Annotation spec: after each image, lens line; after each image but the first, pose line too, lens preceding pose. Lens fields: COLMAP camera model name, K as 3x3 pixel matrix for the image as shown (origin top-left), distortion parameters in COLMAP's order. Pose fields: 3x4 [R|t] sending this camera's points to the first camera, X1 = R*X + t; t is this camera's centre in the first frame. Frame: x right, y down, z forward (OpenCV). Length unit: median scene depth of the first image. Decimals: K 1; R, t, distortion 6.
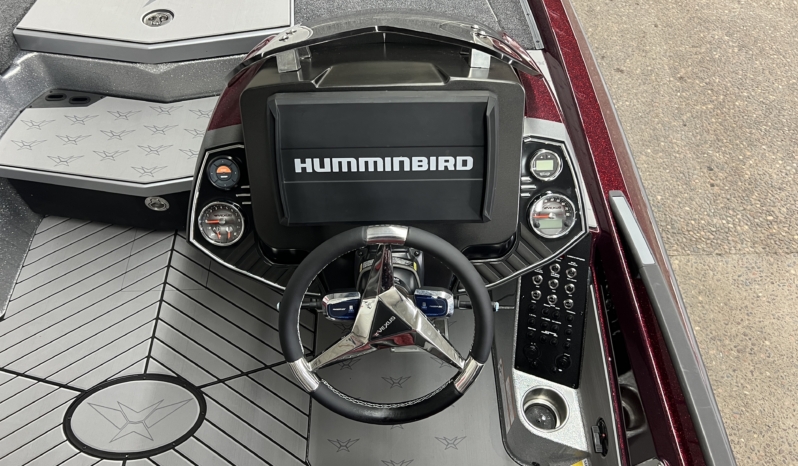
lens RADIAL K [[629.5, 0, 410.4], [0, 629.5, 234.0], [0, 0, 1]] dist [0.001975, -0.002610]
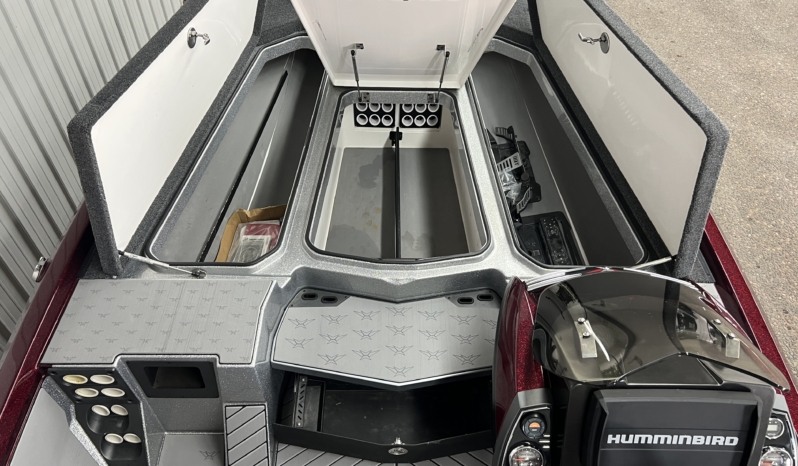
lens RADIAL K [[611.2, 0, 398.6], [0, 611.2, 247.7], [0, 0, 1]] dist [0.040303, -0.059854]
pose [[0.999463, 0.030055, -0.013034, -0.393561], [-0.030577, 0.998652, -0.041949, -0.282434], [0.011756, 0.042325, 0.999035, -0.226402]]
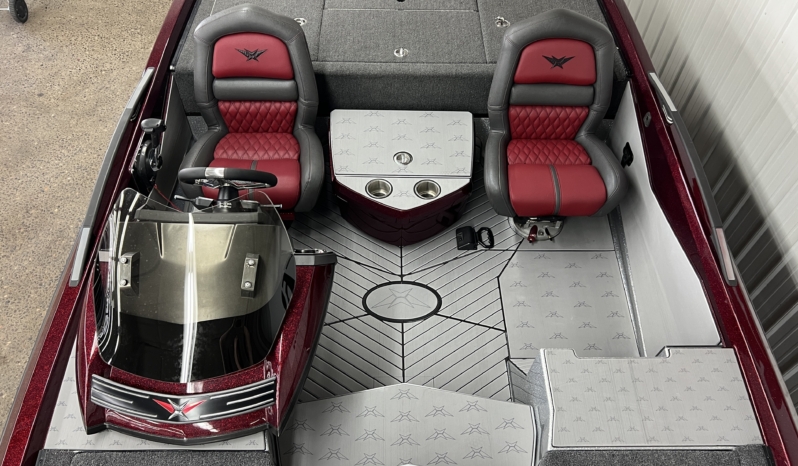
lens RADIAL K [[611.2, 0, 398.6], [0, 611.2, 247.7], [0, 0, 1]] dist [0.040303, -0.059854]
pose [[-0.999002, -0.043064, -0.011821, -0.360924], [-0.000211, -0.260147, 0.965569, -1.190376], [-0.044656, 0.964608, 0.259878, 0.373428]]
